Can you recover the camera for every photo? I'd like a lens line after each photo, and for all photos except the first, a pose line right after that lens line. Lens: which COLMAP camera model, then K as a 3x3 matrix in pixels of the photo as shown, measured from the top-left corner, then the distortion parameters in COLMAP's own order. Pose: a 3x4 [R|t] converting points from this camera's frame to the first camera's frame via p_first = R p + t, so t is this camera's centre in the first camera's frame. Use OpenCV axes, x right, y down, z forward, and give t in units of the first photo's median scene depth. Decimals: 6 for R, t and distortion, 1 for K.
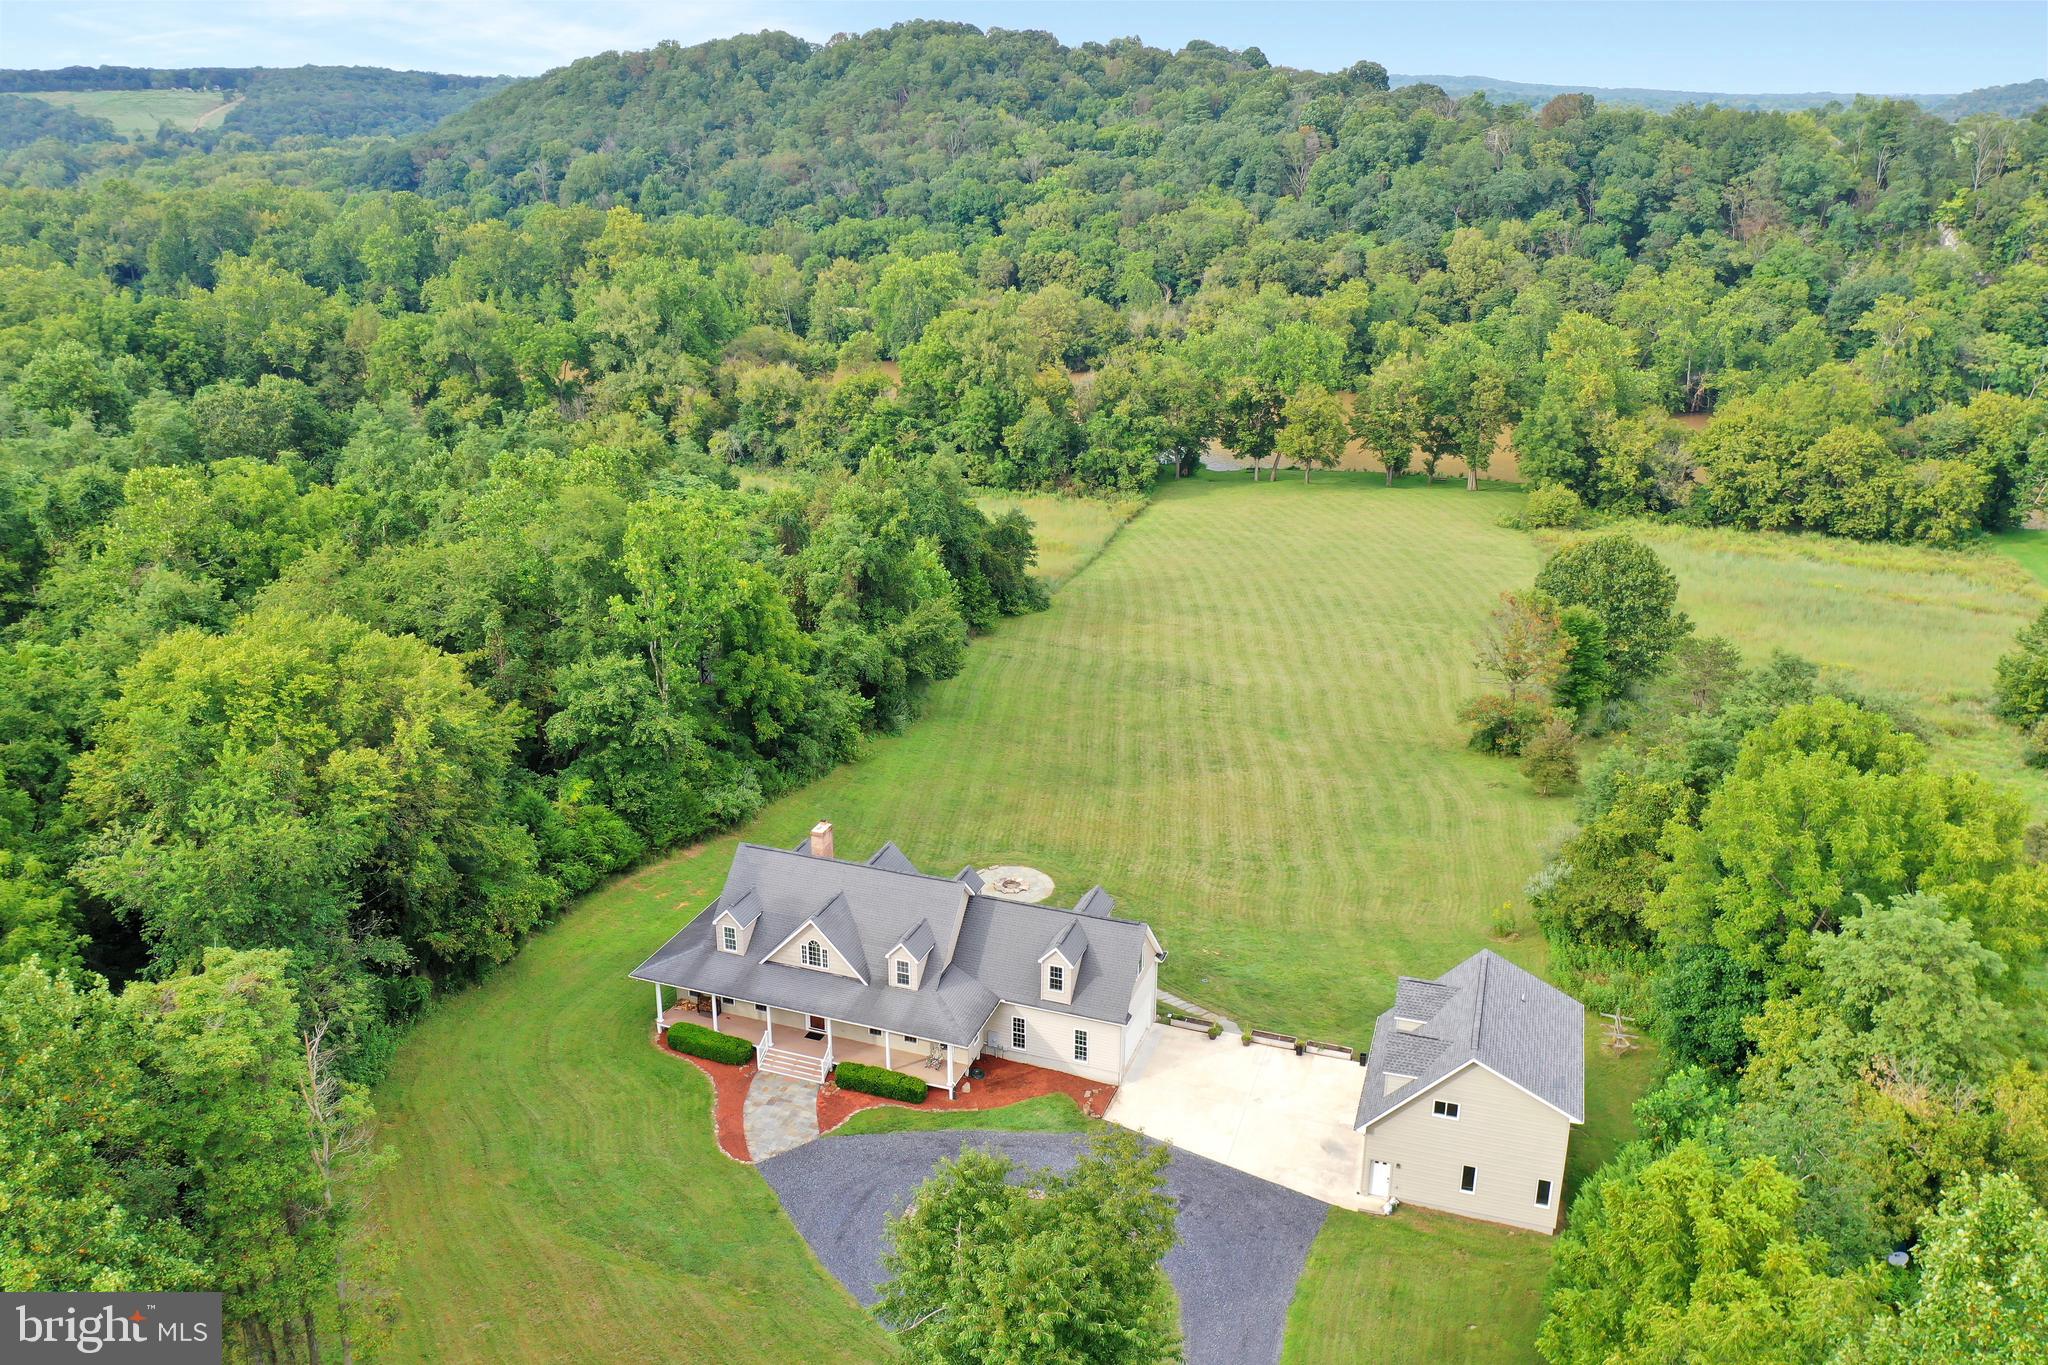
lens RADIAL K [[1618.4, 0, 1022.2], [0, 1618.4, 680.1], [0, 0, 1]] dist [0.005628, -0.010559]
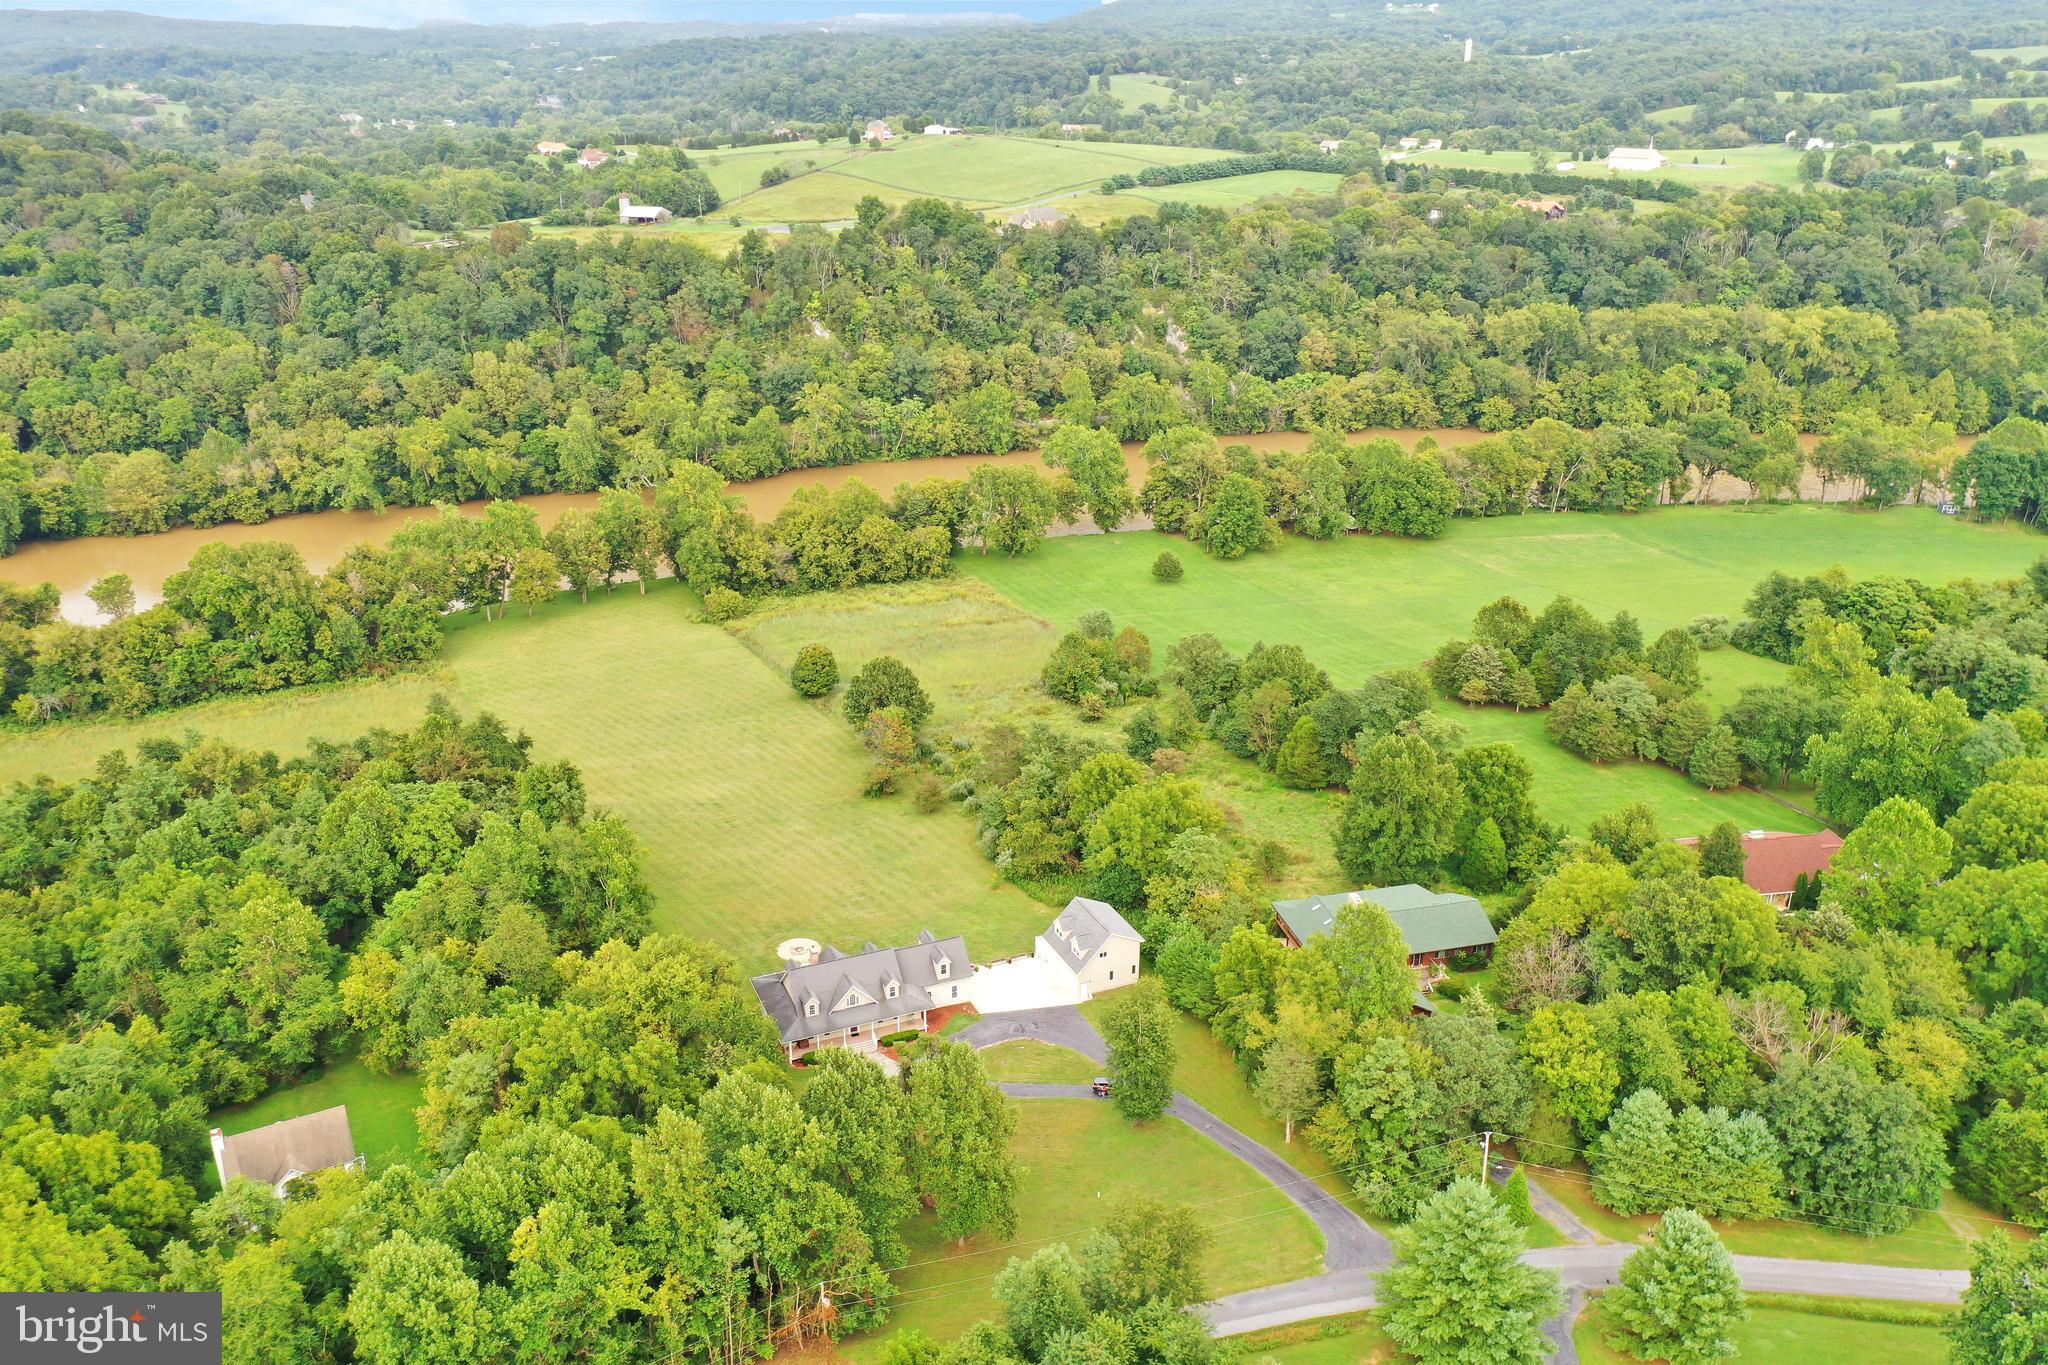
lens RADIAL K [[1608.7, 0, 1021.6], [0, 1608.7, 681.3], [0, 0, 1]] dist [-0.005028, -0.000271]
pose [[0.728906, -0.262457, 0.632307, -0.402835], [0.228597, 0.963894, 0.136572, -0.165385], [-0.645321, 0.044996, 0.762585, -0.289500]]
